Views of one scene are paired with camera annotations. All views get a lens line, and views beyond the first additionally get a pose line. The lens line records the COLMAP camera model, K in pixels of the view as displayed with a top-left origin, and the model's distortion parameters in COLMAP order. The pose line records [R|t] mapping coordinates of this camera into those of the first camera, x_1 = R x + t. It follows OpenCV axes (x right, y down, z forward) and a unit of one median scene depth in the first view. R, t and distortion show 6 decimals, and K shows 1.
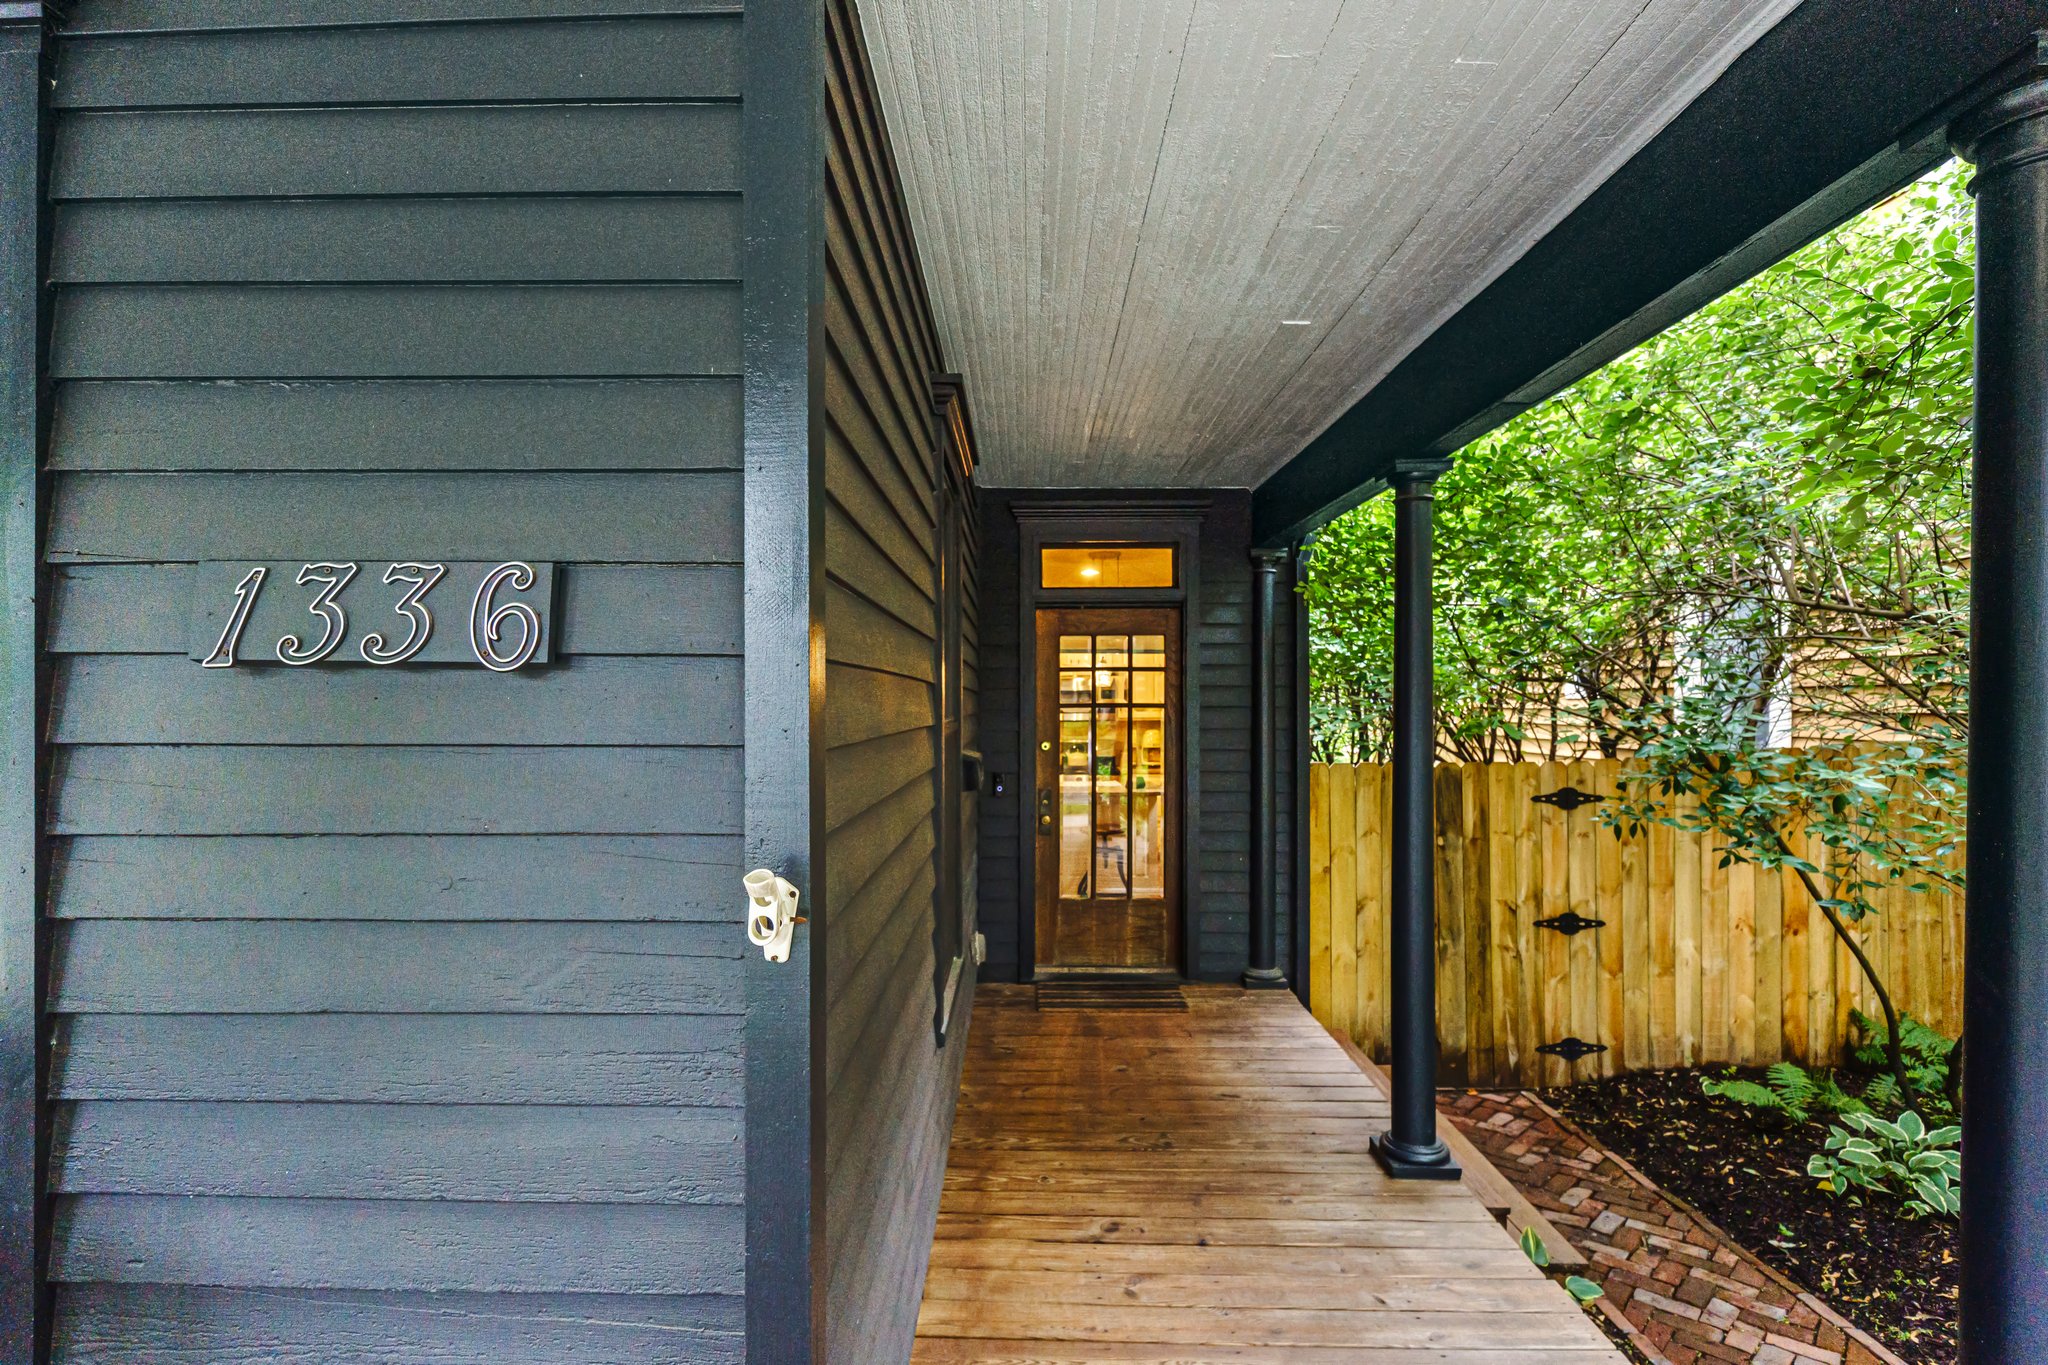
lens RADIAL K [[939.1, 0, 984.4], [0, 939.1, 697.5], [0, 0, 1]] dist [-0.007553, 0.000036]
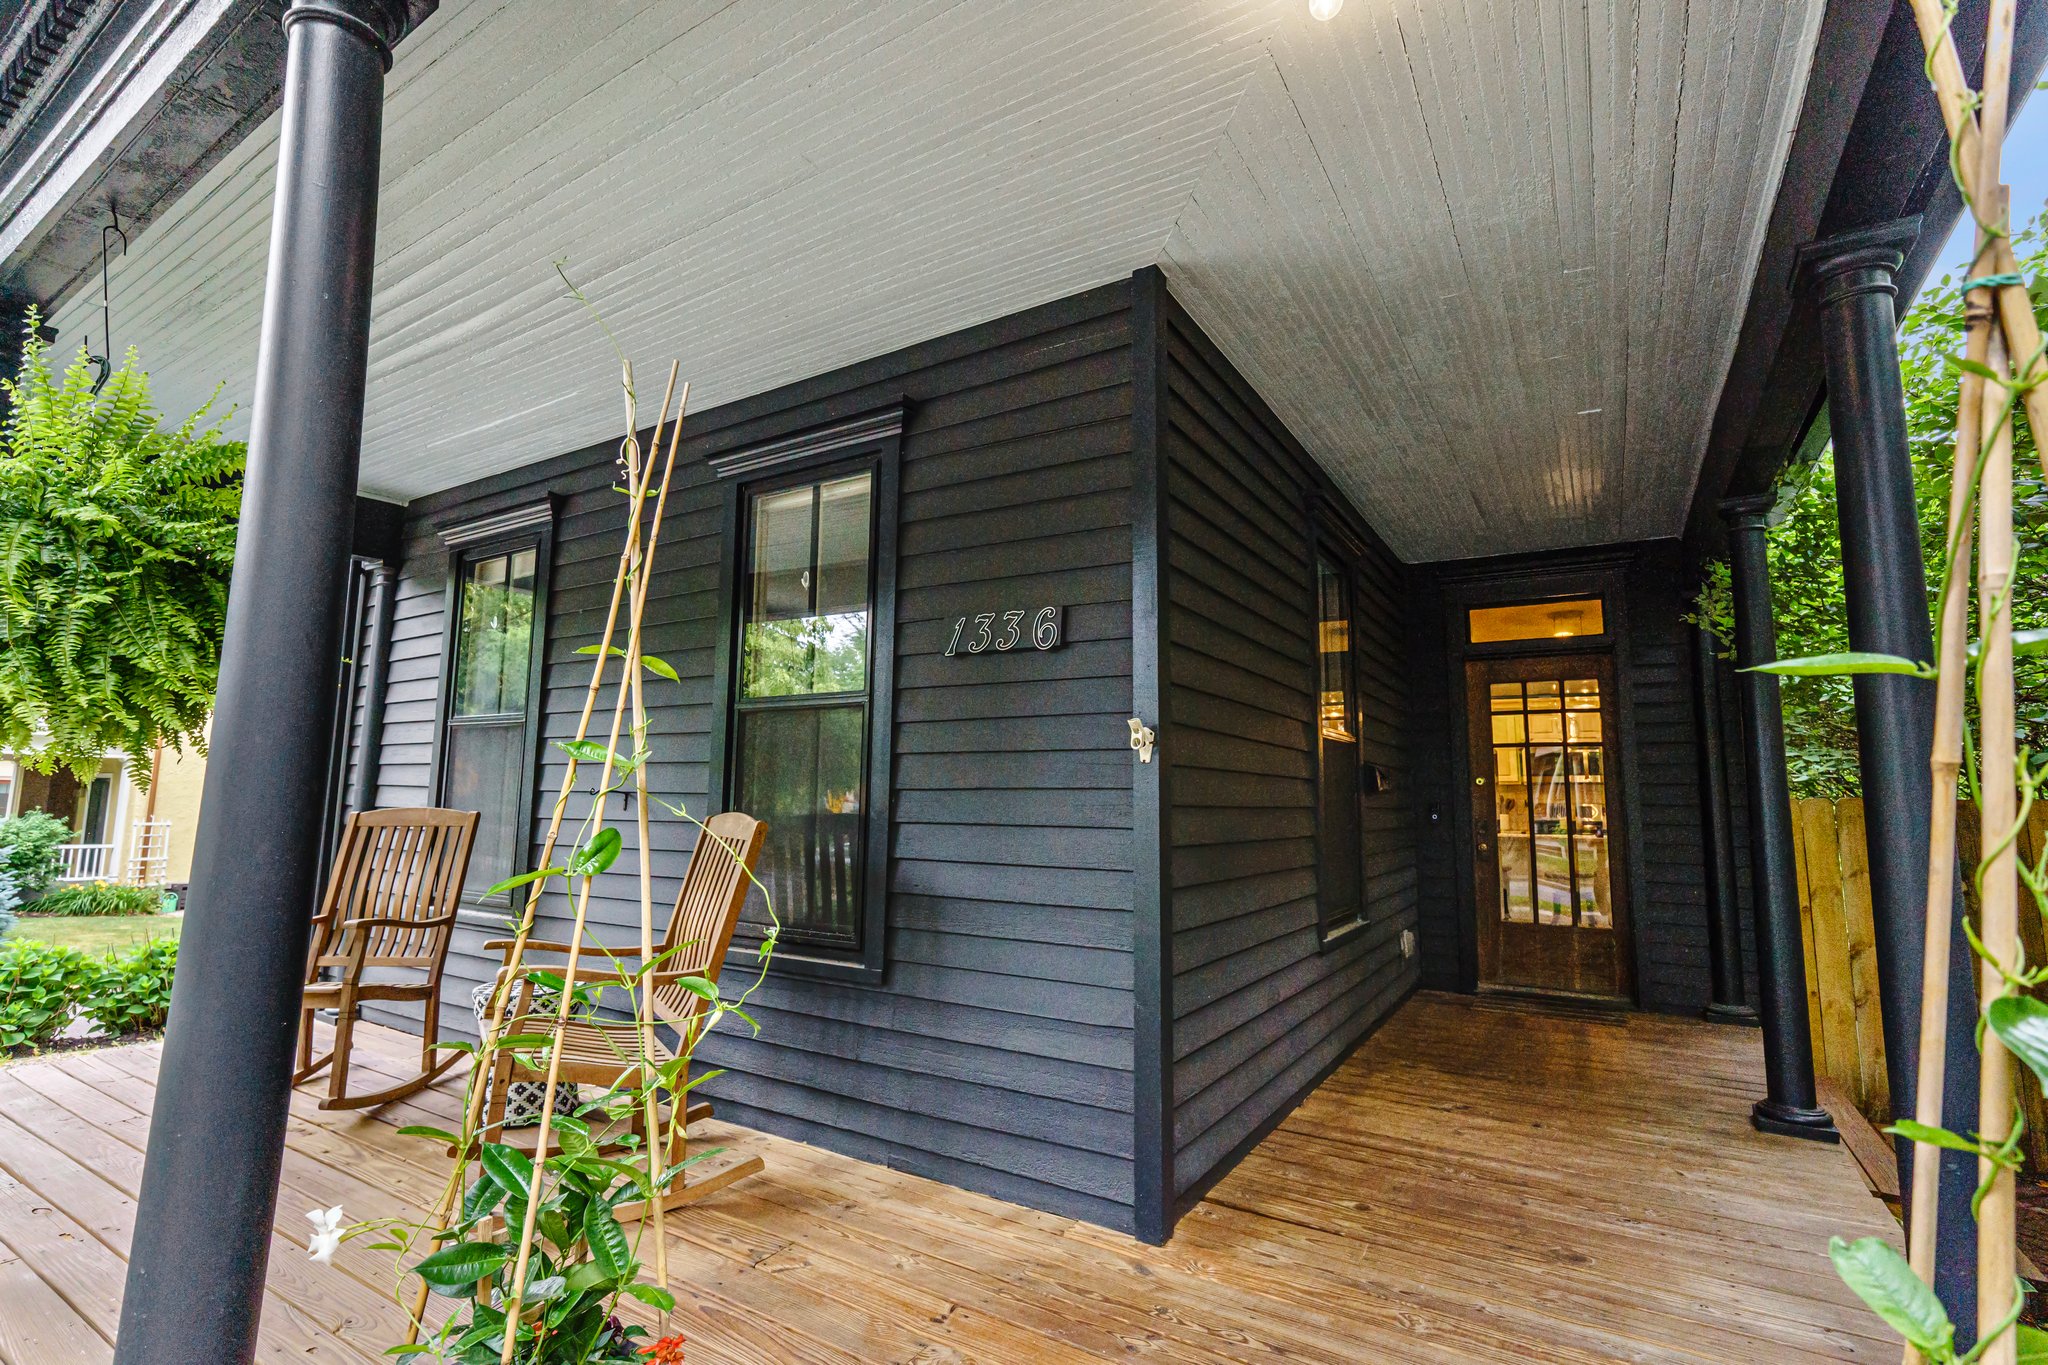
lens RADIAL K [[939.1, 0, 1017.5], [0, 939.1, 670.5], [0, 0, 1]] dist [-0.007553, 0.000036]
pose [[0.868966, -0.054326, -0.491882, 0.150329], [-0.014284, 0.990789, -0.134663, 0.083257], [0.494666, 0.124043, 0.860185, -0.273499]]
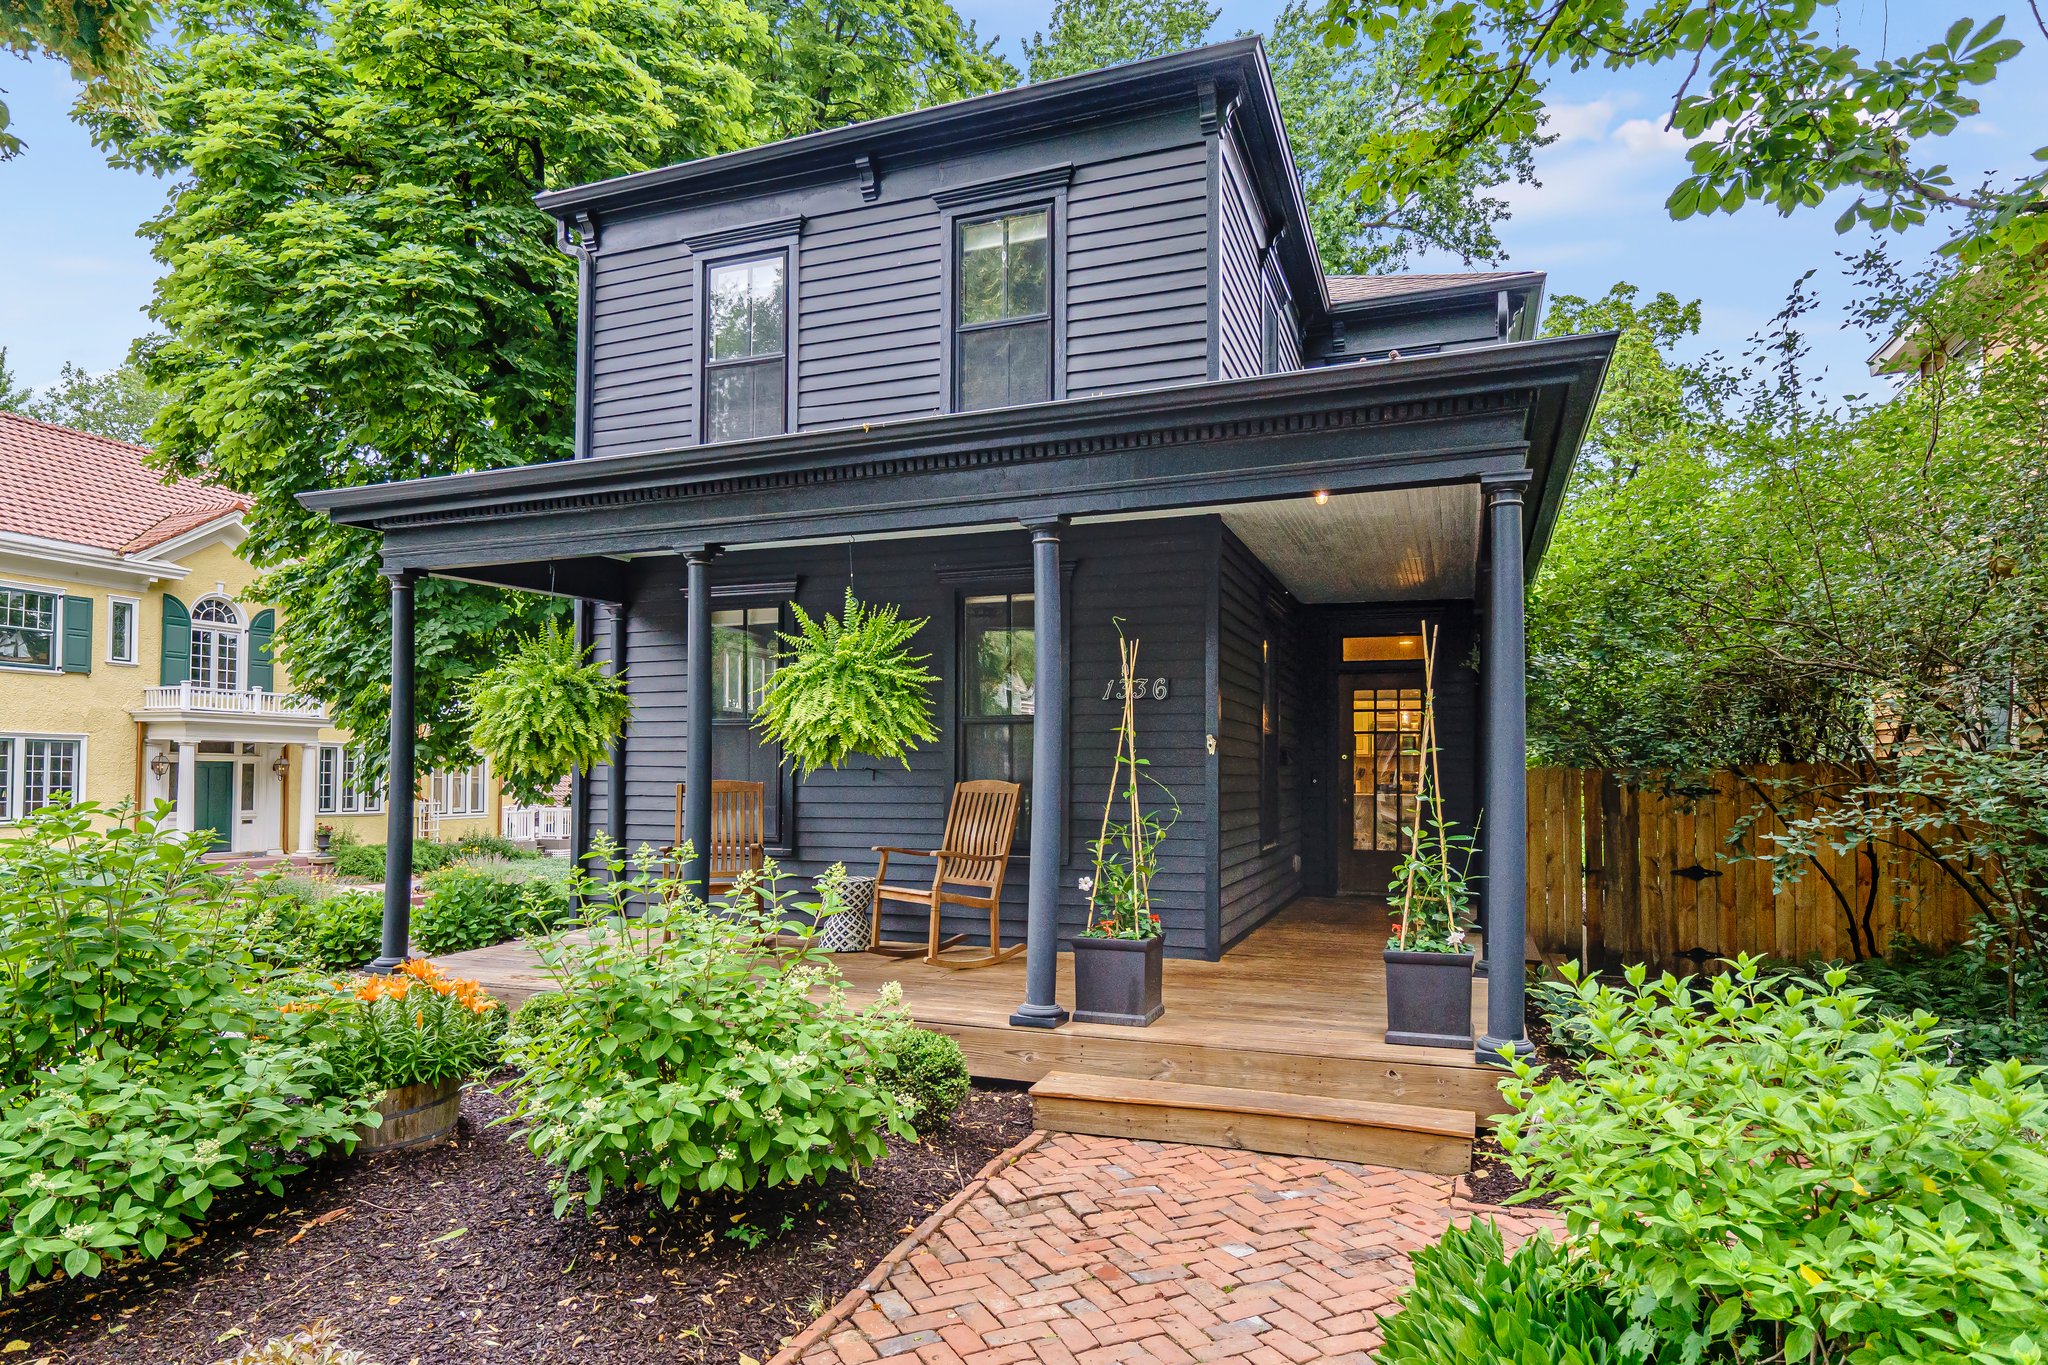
lens RADIAL K [[1189.7, 0, 1004.4], [0, 1189.7, 706.3], [0, 0, 1]] dist [0.006953, -0.002842]
pose [[0.947491, -0.006745, -0.319712, 0.176798], [-0.010574, 0.998570, -0.052406, 0.082719], [0.319609, 0.053035, 0.946064, -1.246200]]
